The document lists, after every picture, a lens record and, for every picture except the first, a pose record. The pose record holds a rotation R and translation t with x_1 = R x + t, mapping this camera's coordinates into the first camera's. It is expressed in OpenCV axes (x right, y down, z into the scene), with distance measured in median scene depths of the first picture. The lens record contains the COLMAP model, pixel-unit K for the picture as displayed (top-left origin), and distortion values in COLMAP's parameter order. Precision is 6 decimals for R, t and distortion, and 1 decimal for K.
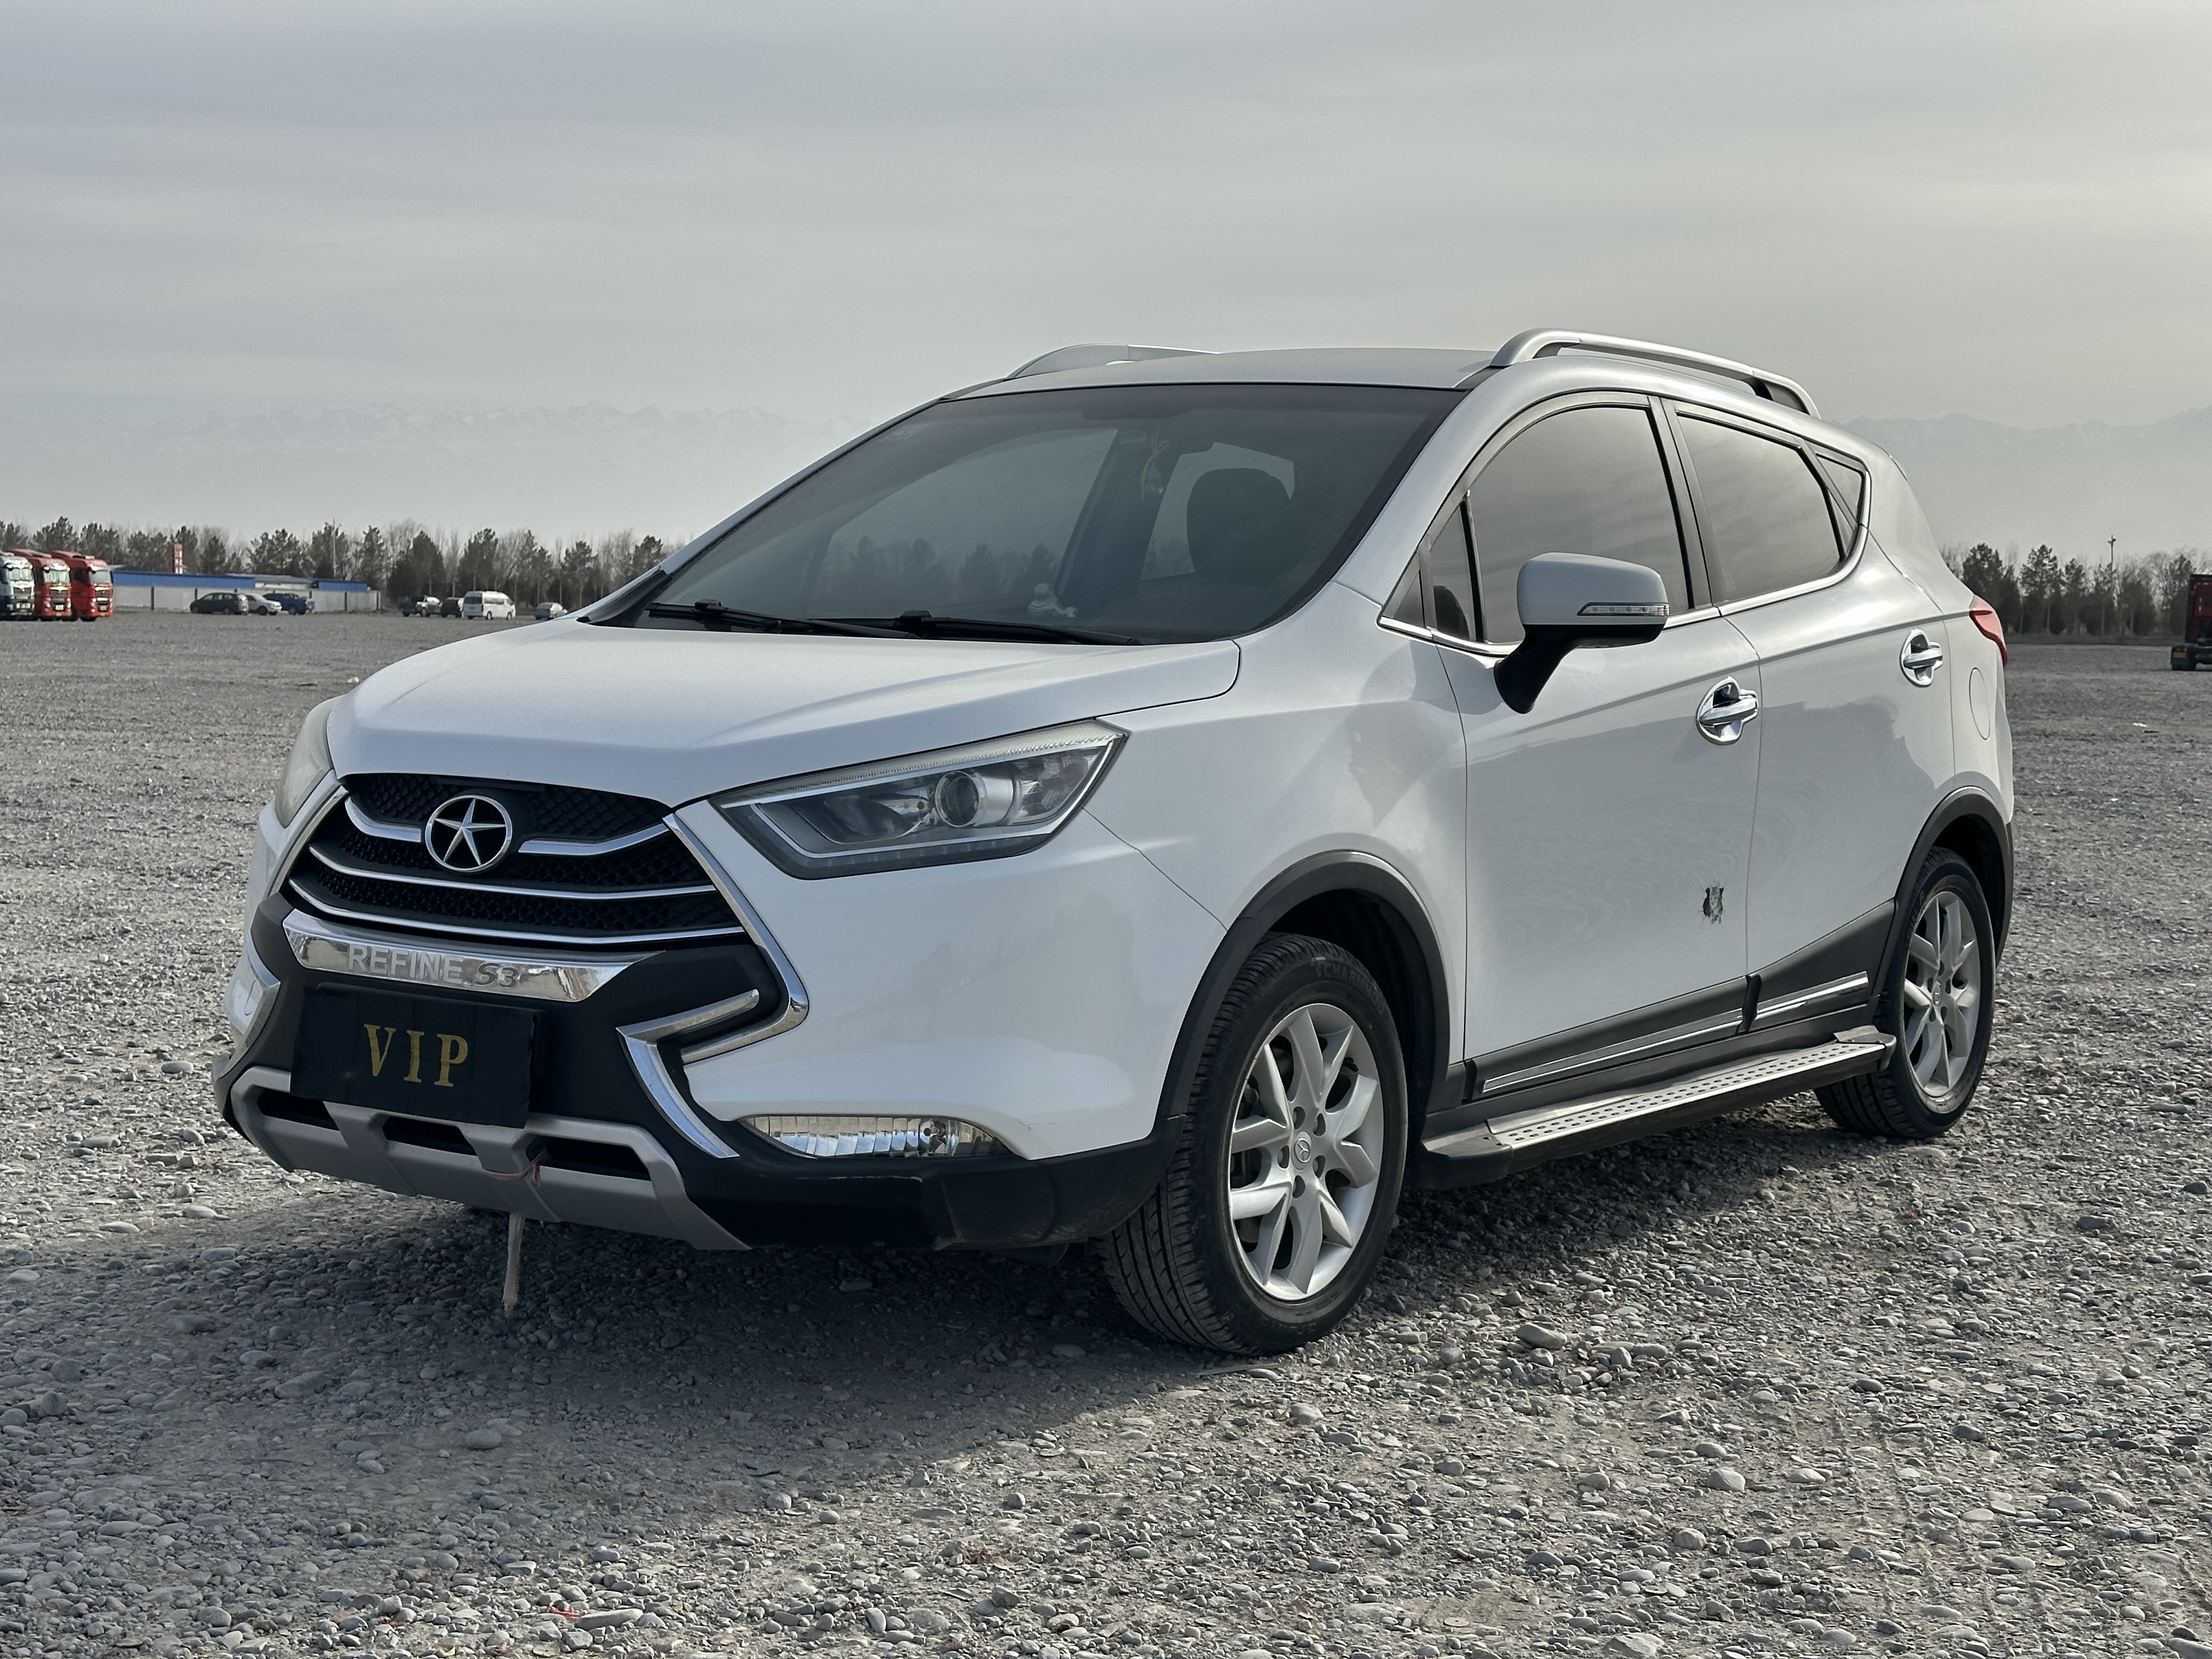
lens RADIAL K [[3110.8, 0, 1101.7], [0, 3110.8, 834.3], [0, 0, 1]] dist [0.144151, 0.000000]
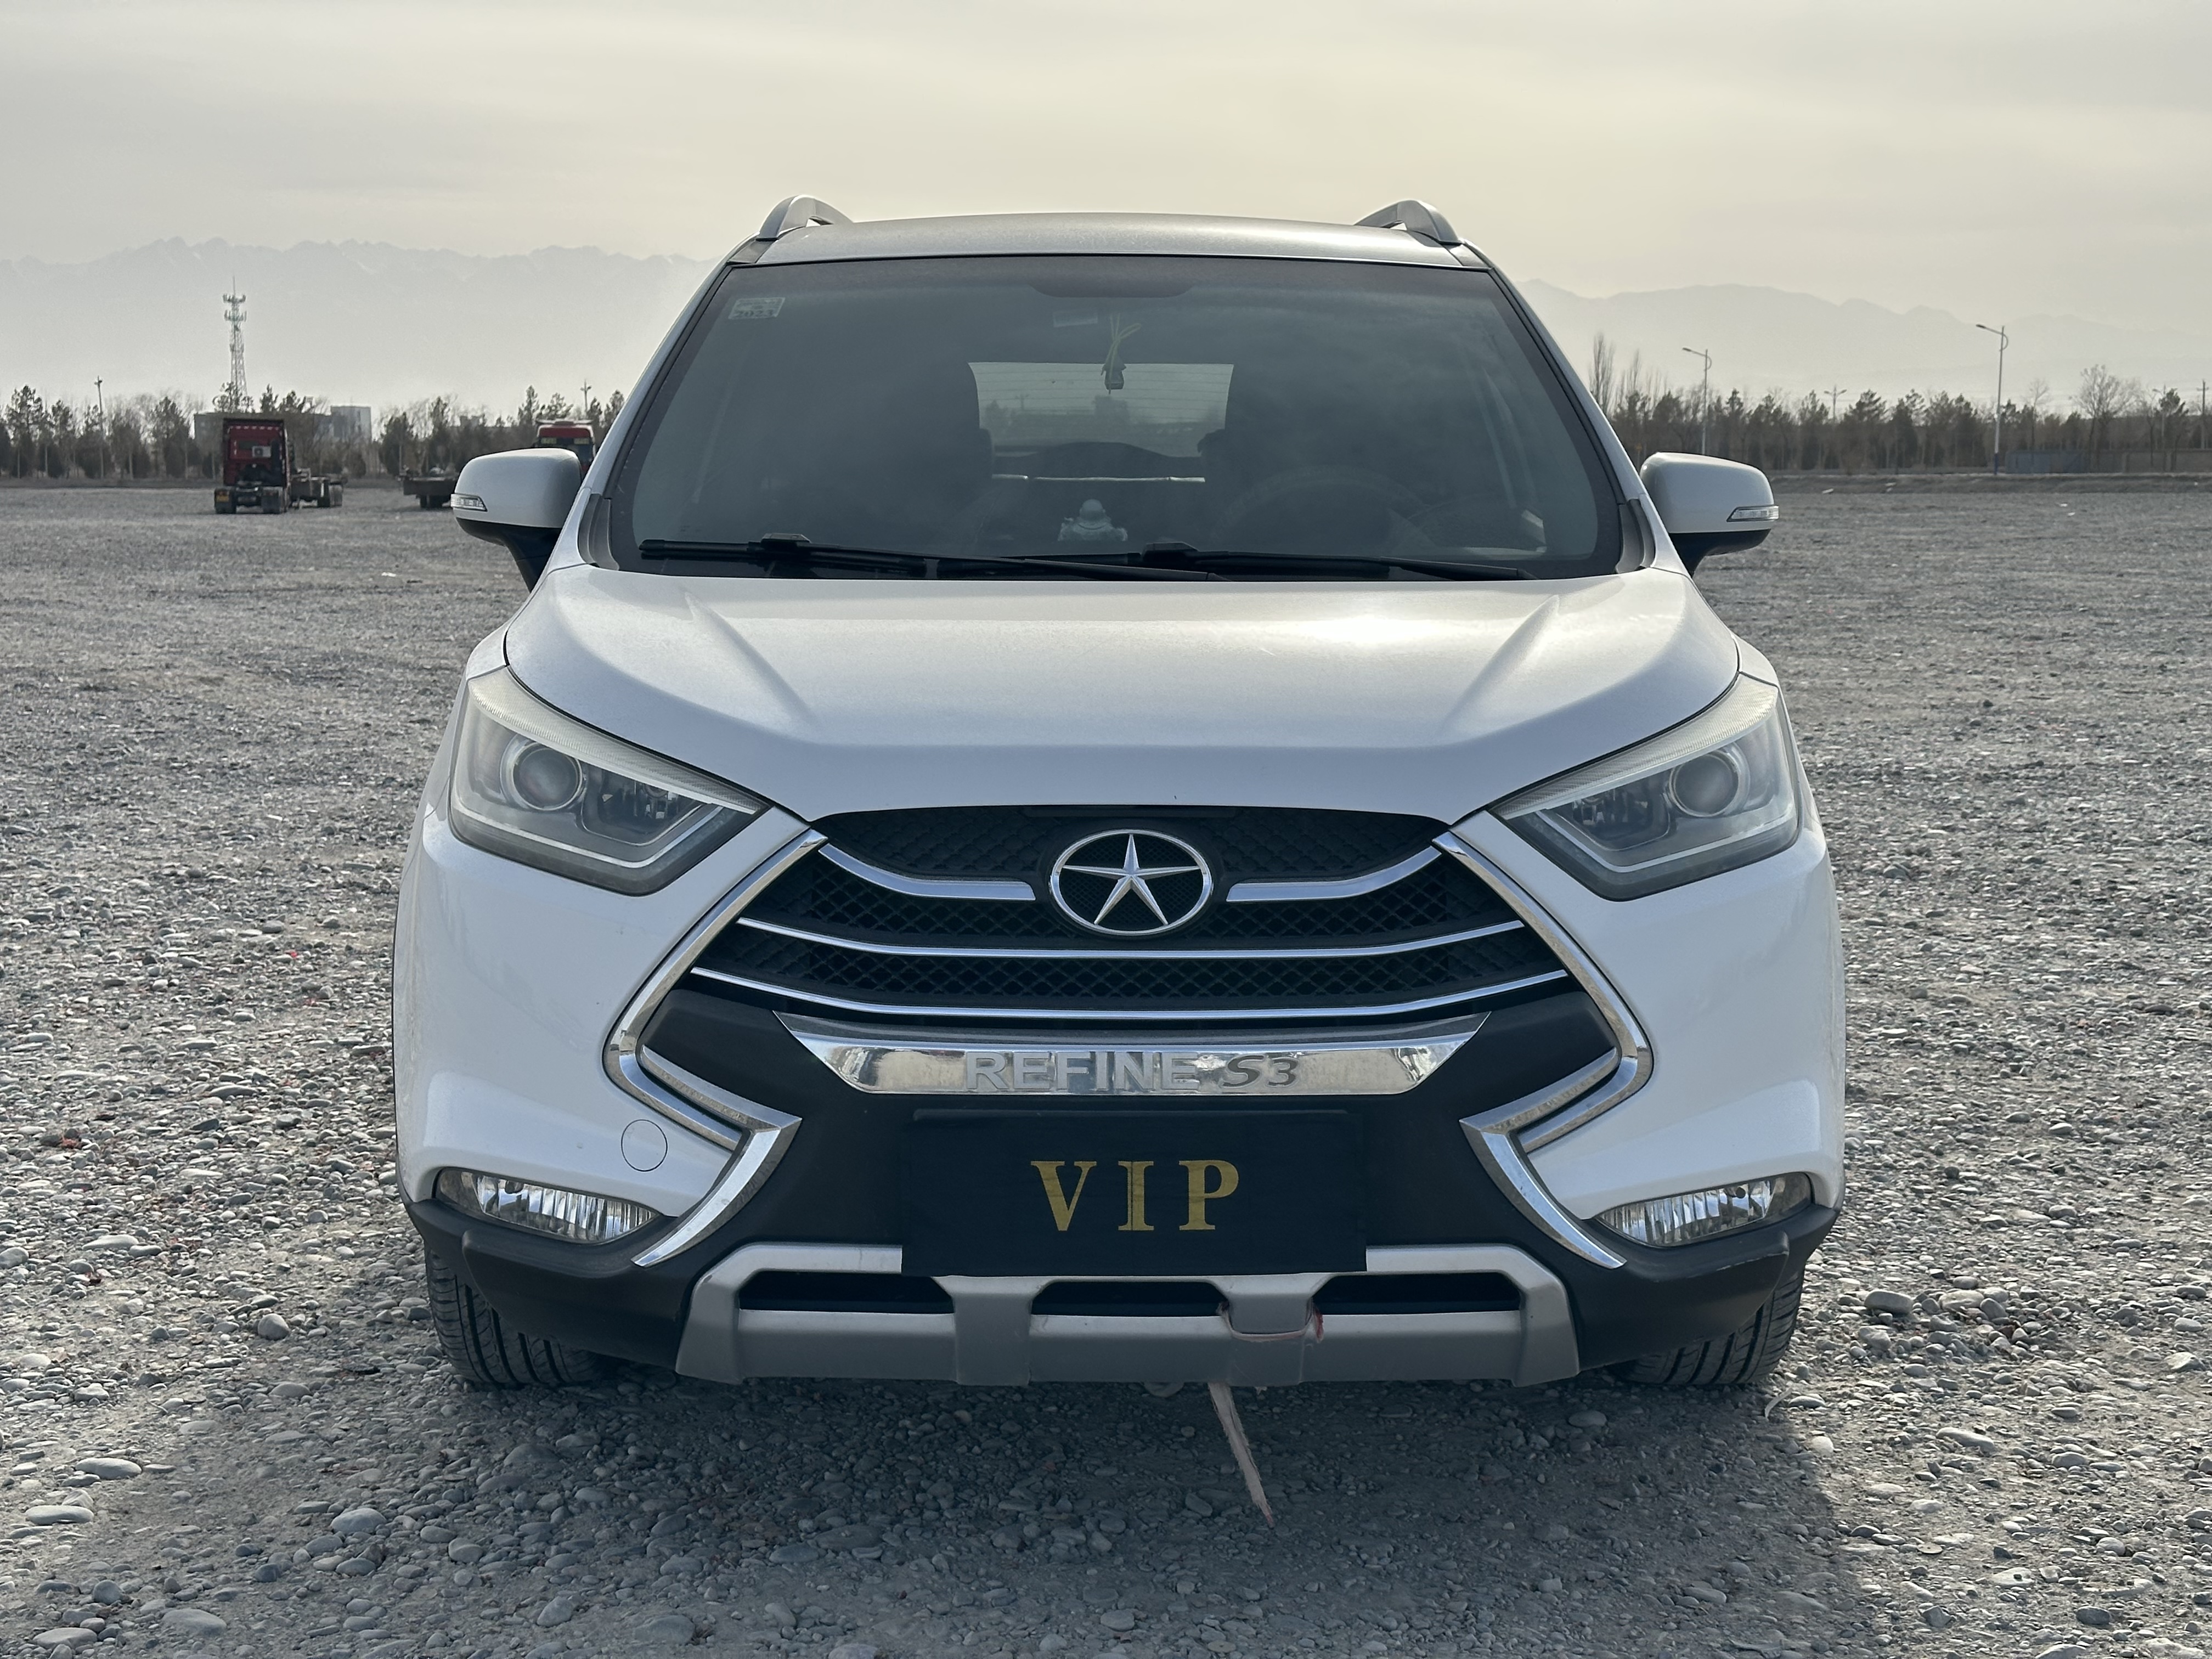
lens RADIAL K [[3110.8, 0, 1090.6], [0, 3110.8, 827.4], [0, 0, 1]] dist [0.144151, 0.000000]
pose [[0.810254, -0.090422, 0.579062, -0.634680], [0.062696, 0.995730, 0.067759, -0.063334], [-0.582716, -0.018597, 0.812463, 0.419448]]
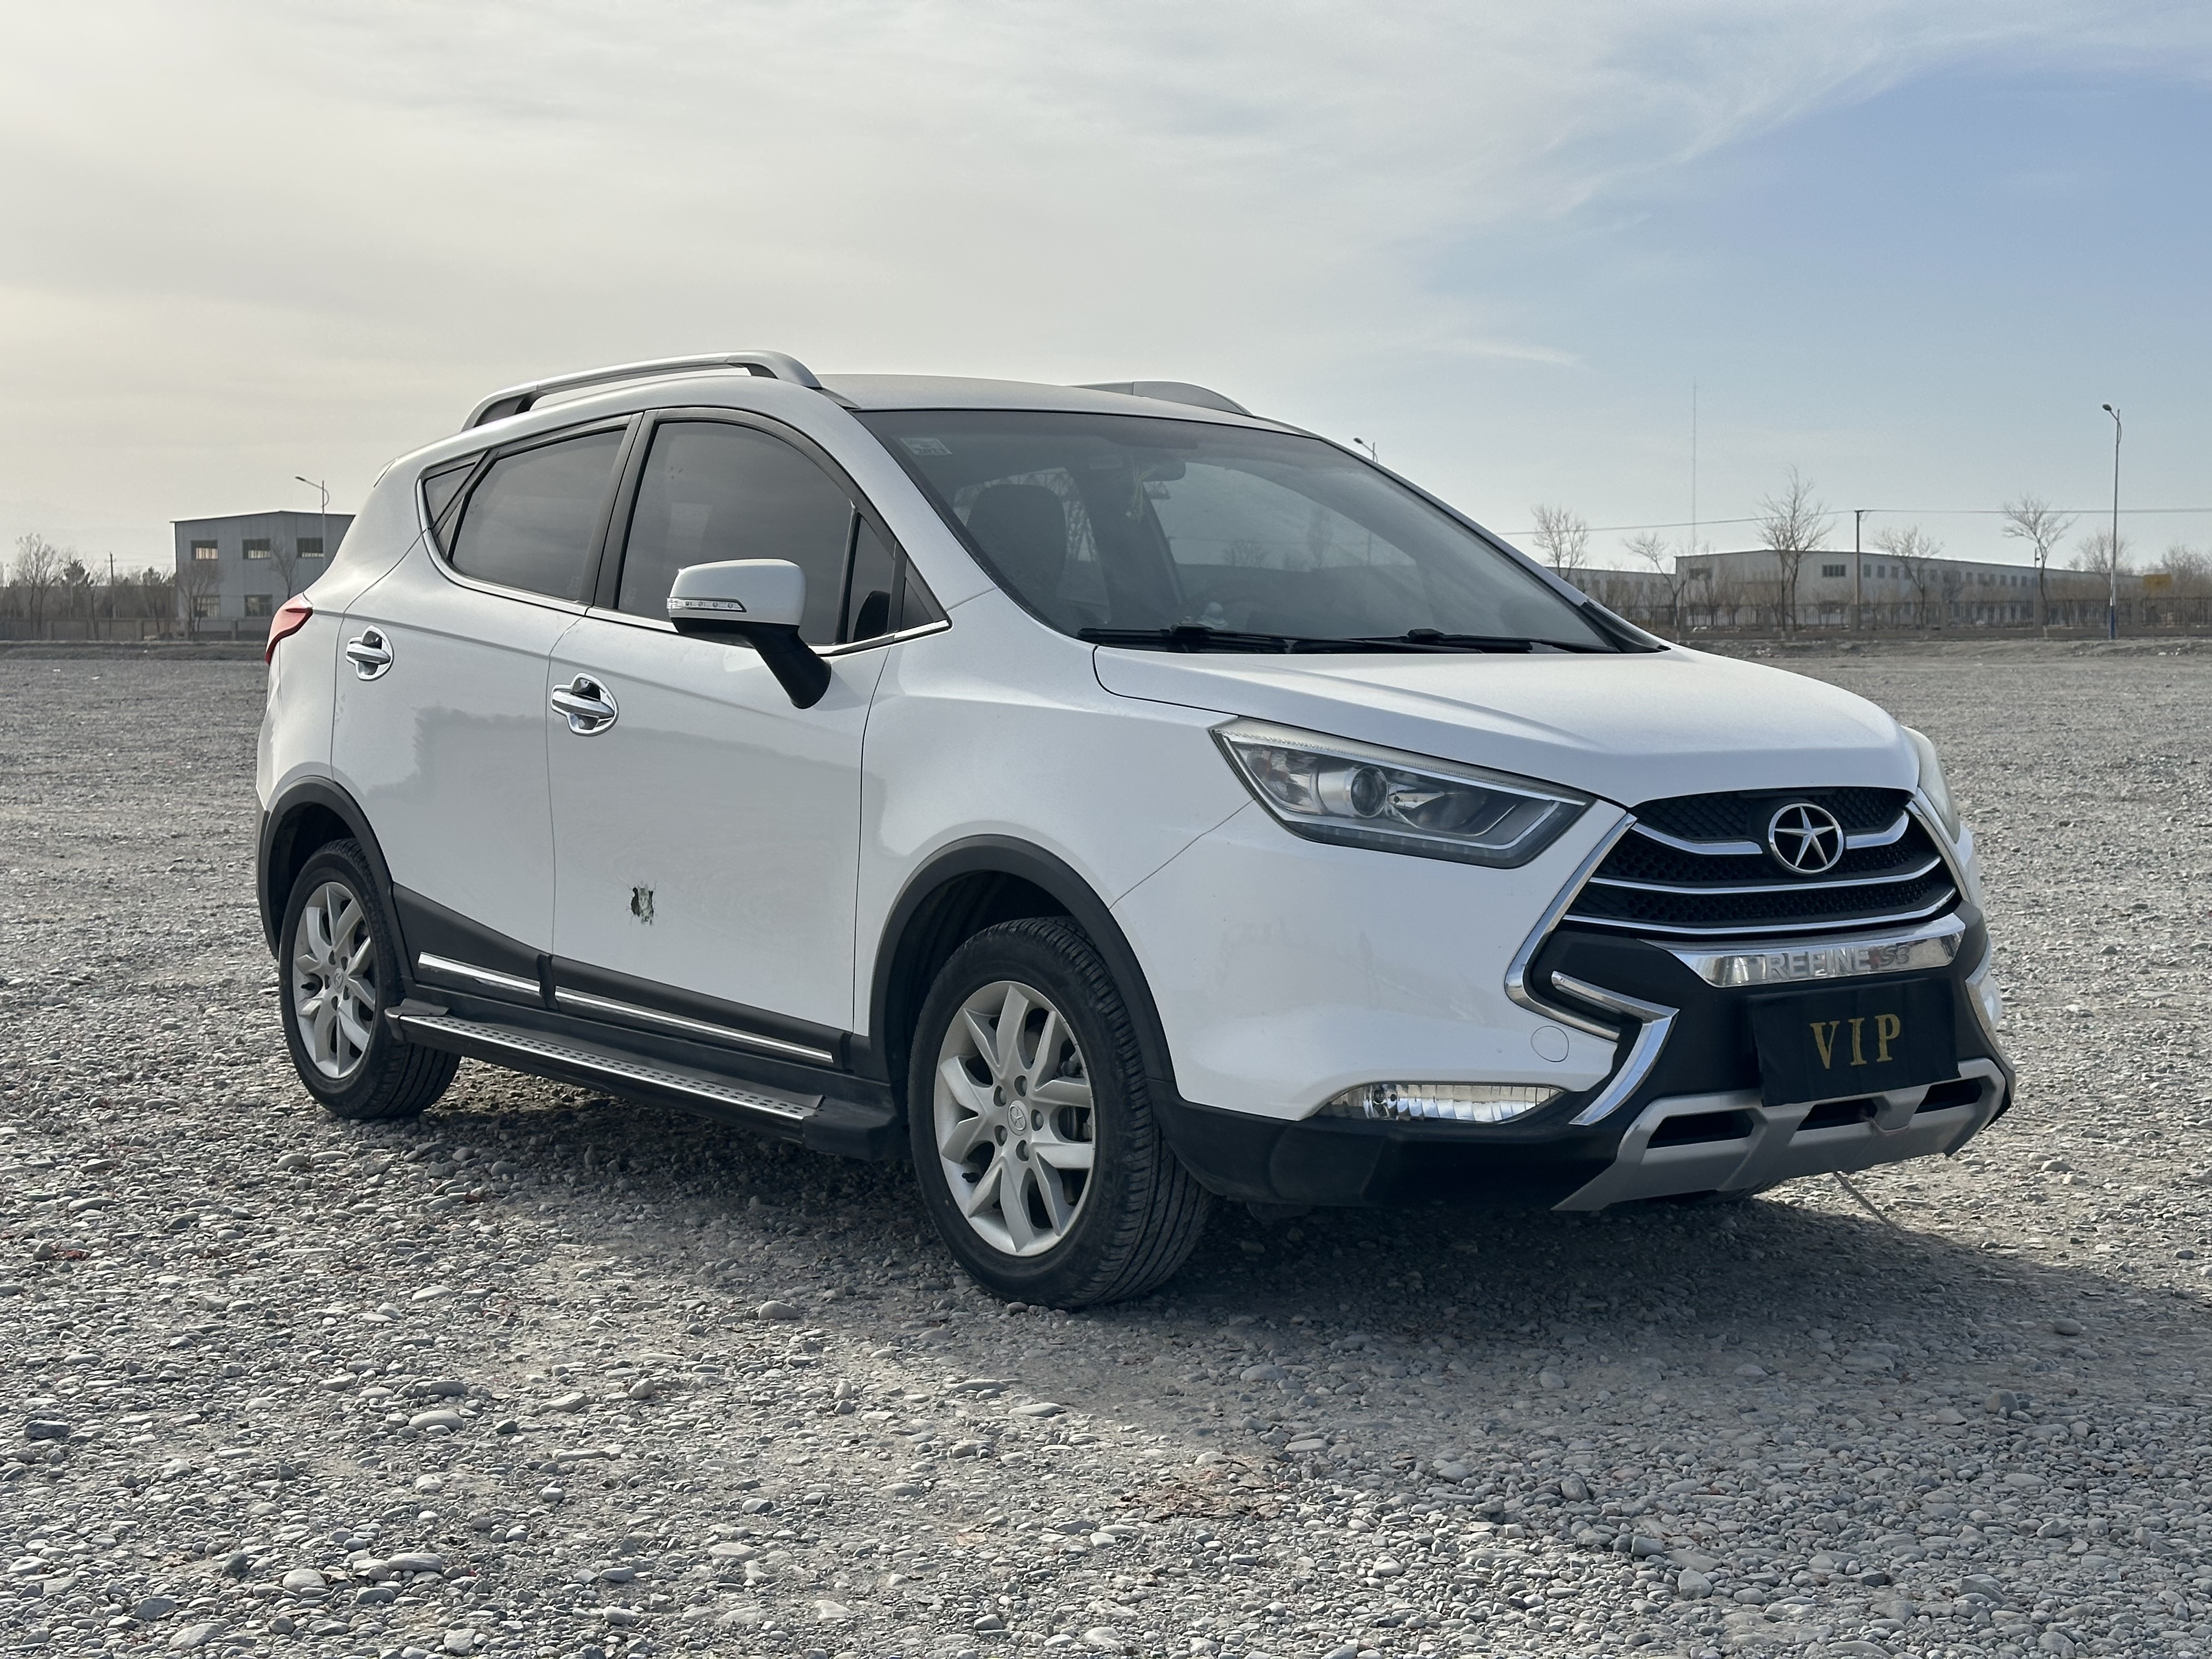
lens RADIAL K [[3110.8, 0, 1113.3], [0, 3110.8, 827.8], [0, 0, 1]] dist [0.144151, 0.000000]
pose [[0.283924, -0.084153, 0.955147, -1.330010], [0.080622, 0.994709, 0.063674, -0.094154], [-0.955451, 0.058927, 0.289206, 0.922073]]
